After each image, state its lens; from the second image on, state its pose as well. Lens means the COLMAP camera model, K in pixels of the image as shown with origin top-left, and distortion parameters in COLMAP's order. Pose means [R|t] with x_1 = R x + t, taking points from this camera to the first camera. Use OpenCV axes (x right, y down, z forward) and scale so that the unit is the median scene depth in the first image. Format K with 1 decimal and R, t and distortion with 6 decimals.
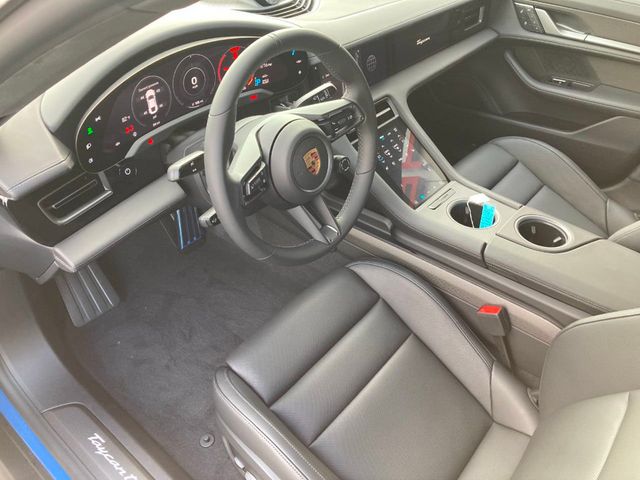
lens RADIAL K [[525.8, 0, 319.9], [0, 525.8, 244.0], [0, 0, 1]] dist [0.072642, -0.037017]
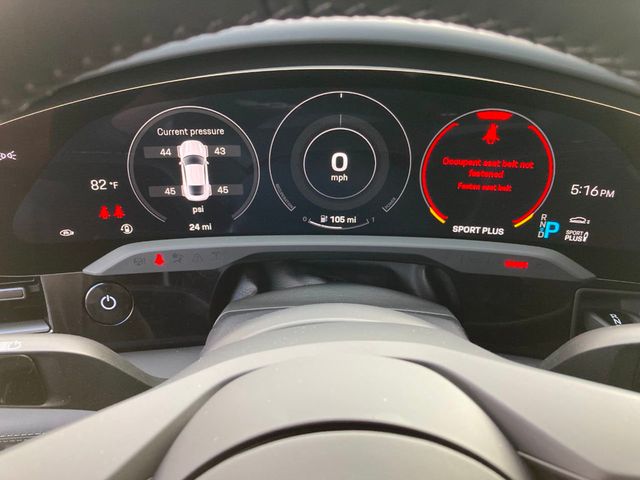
lens RADIAL K [[525.8, 0, 319.1], [0, 525.8, 241.9], [0, 0, 1]] dist [0.072642, -0.037017]
pose [[0.651415, 0.329016, -0.683672, 0.024708], [-0.488417, 0.871397, -0.046014, -0.245163], [0.580610, 0.363891, 0.728337, 0.777584]]
